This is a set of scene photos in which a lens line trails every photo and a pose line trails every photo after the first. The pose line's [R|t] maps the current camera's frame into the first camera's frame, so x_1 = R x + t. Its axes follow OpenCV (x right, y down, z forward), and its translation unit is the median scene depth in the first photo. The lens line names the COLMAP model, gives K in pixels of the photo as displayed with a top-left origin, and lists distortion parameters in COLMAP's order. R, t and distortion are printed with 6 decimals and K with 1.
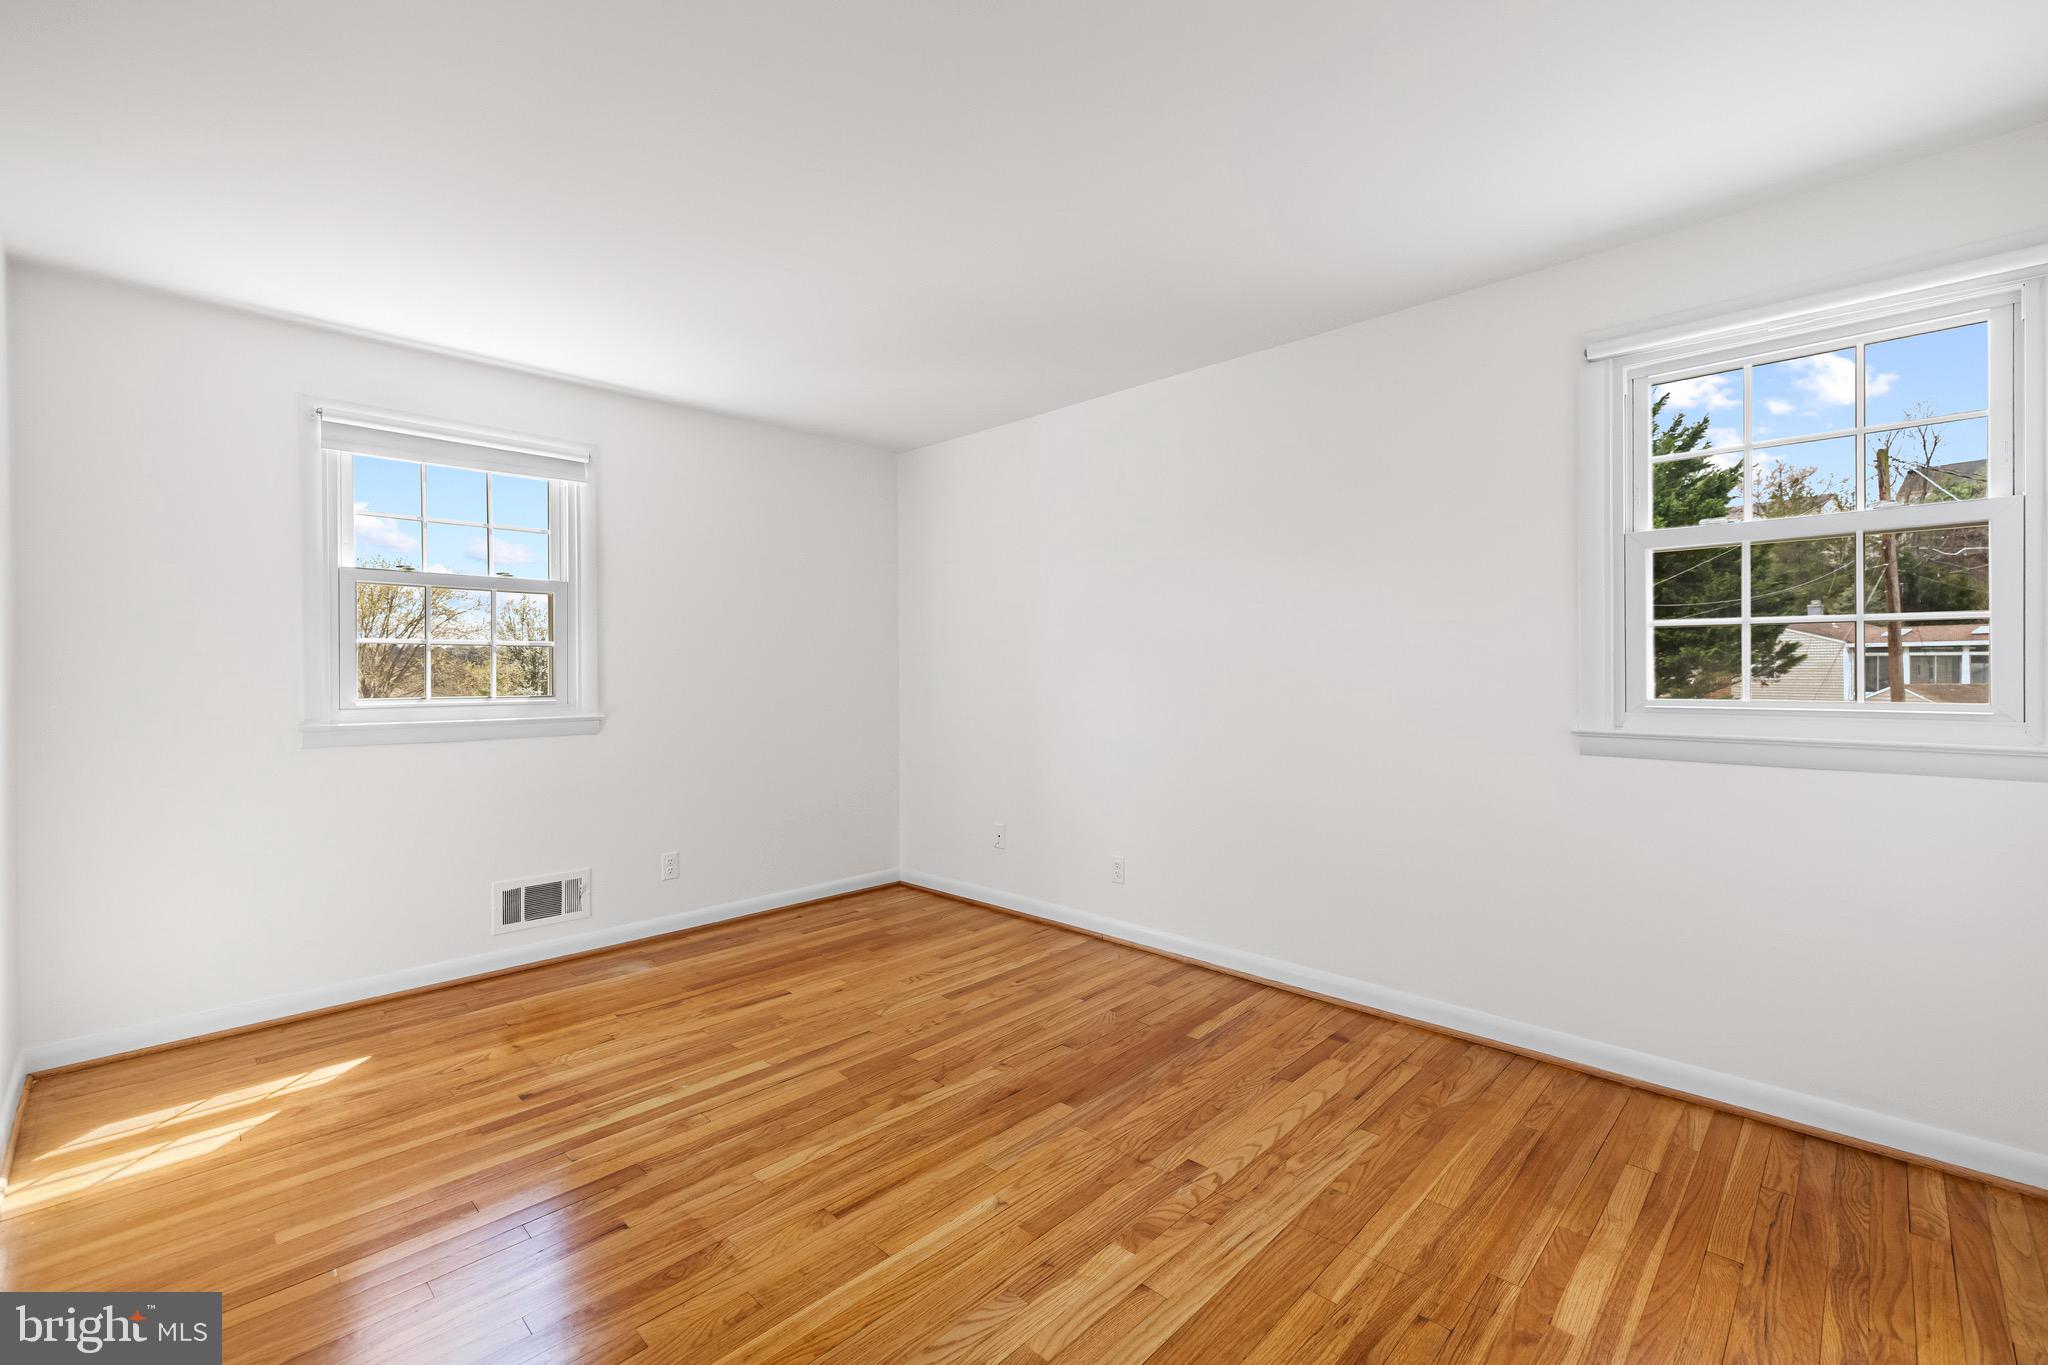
lens RADIAL K [[867.2, 0, 1024.3], [0, 867.2, 673.9], [0, 0, 1]] dist [0.001726, 0.000886]
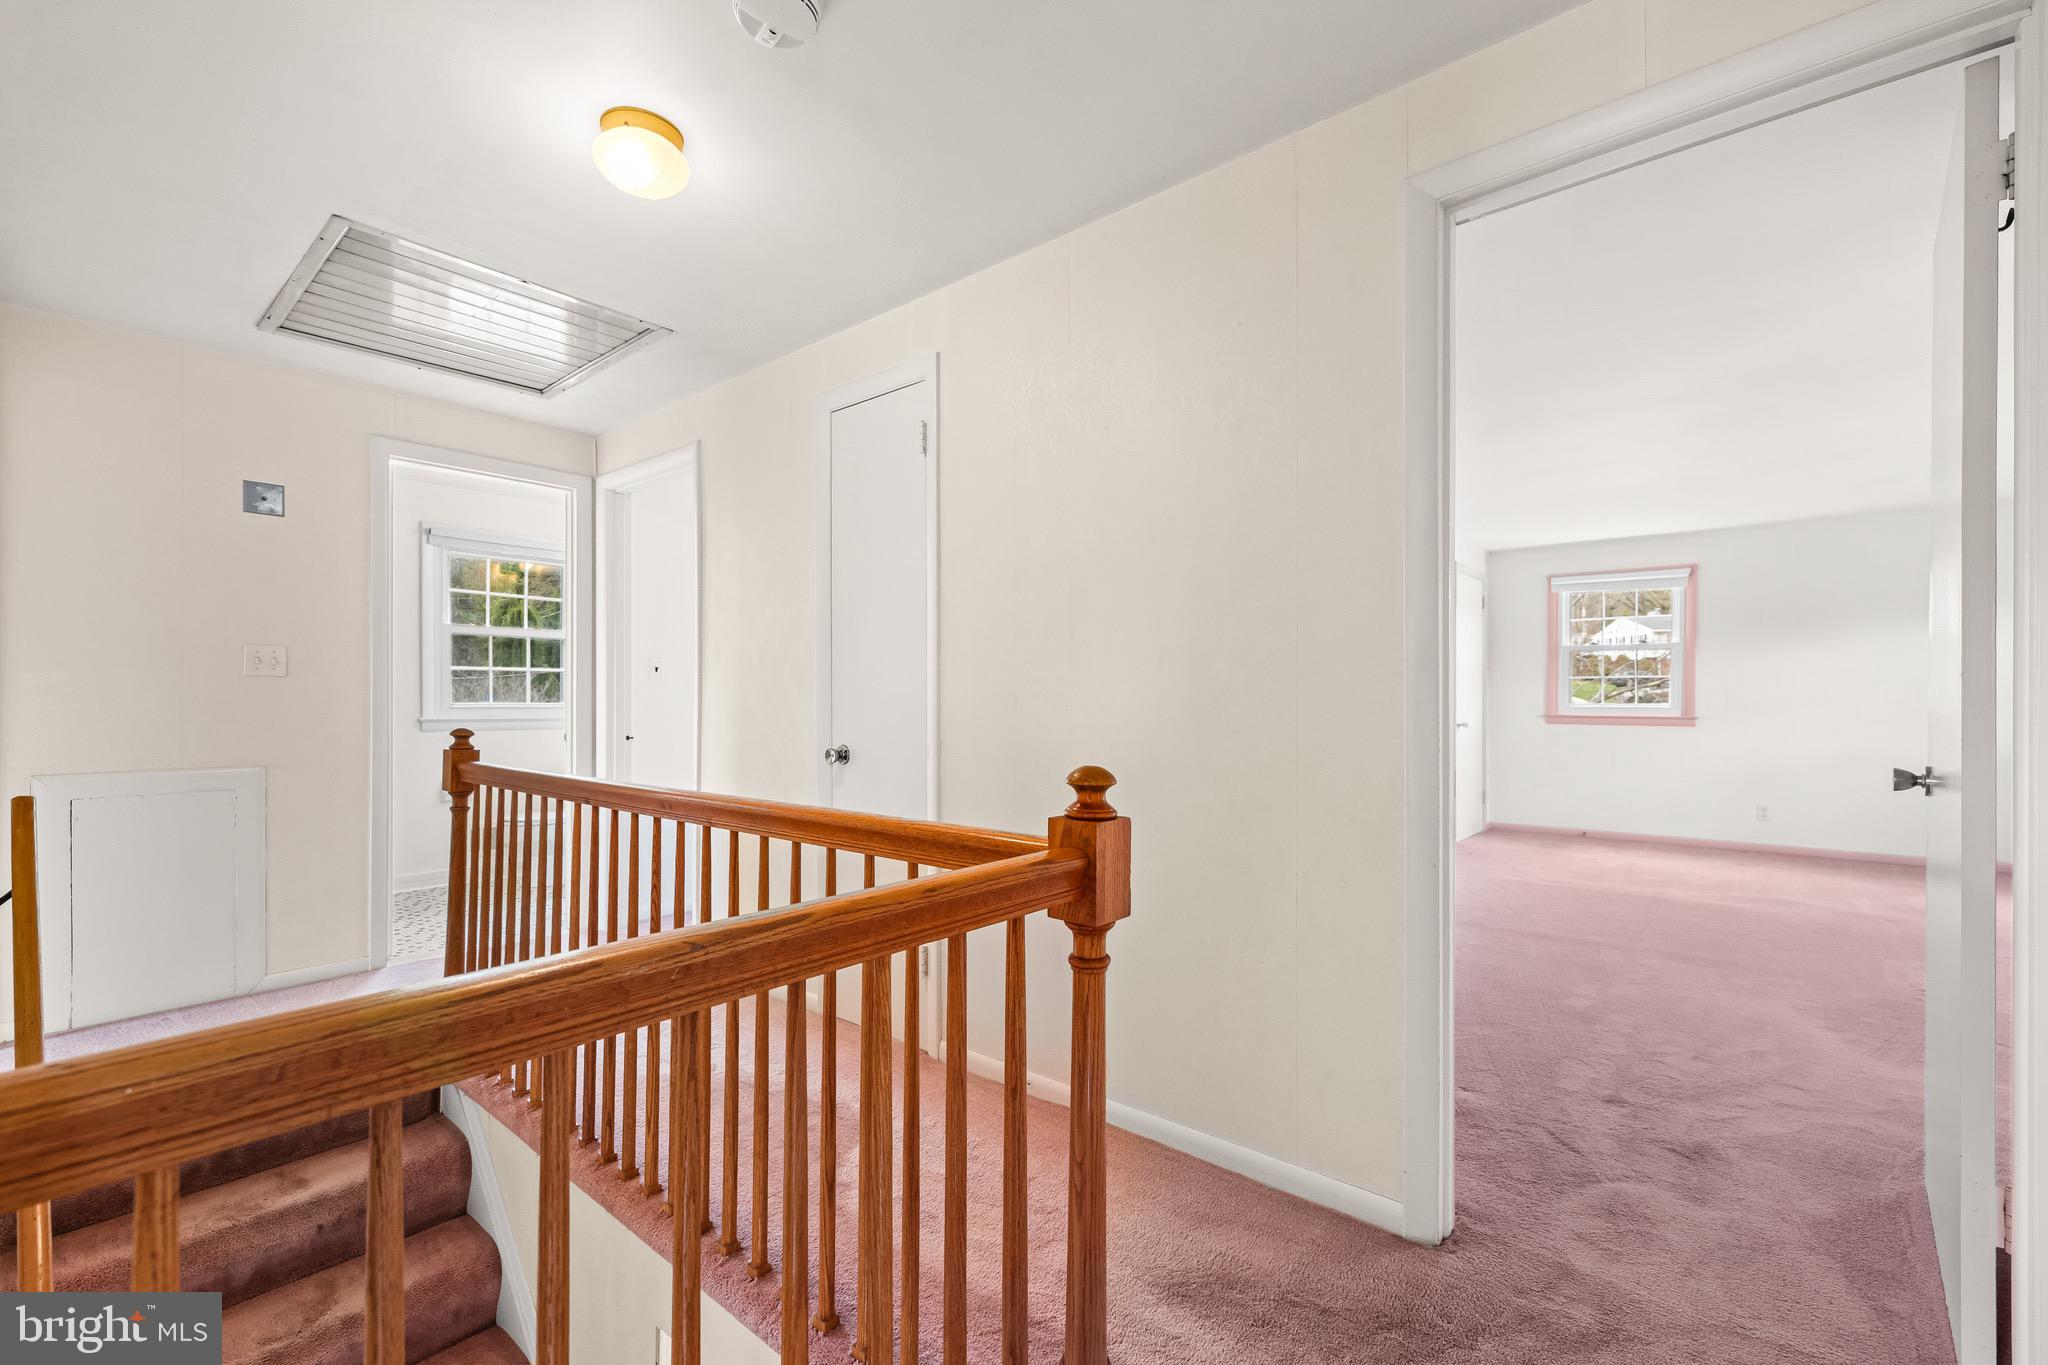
lens RADIAL K [[867.2, 0, 1023.1], [0, 867.2, 685.3], [0, 0, 1]] dist [0.001726, 0.000886]
pose [[-0.051441, 0.003687, 0.998669, -1.494454], [0.001602, 0.999992, -0.003610, -0.005735], [-0.998675, 0.001414, -0.051447, -0.291426]]
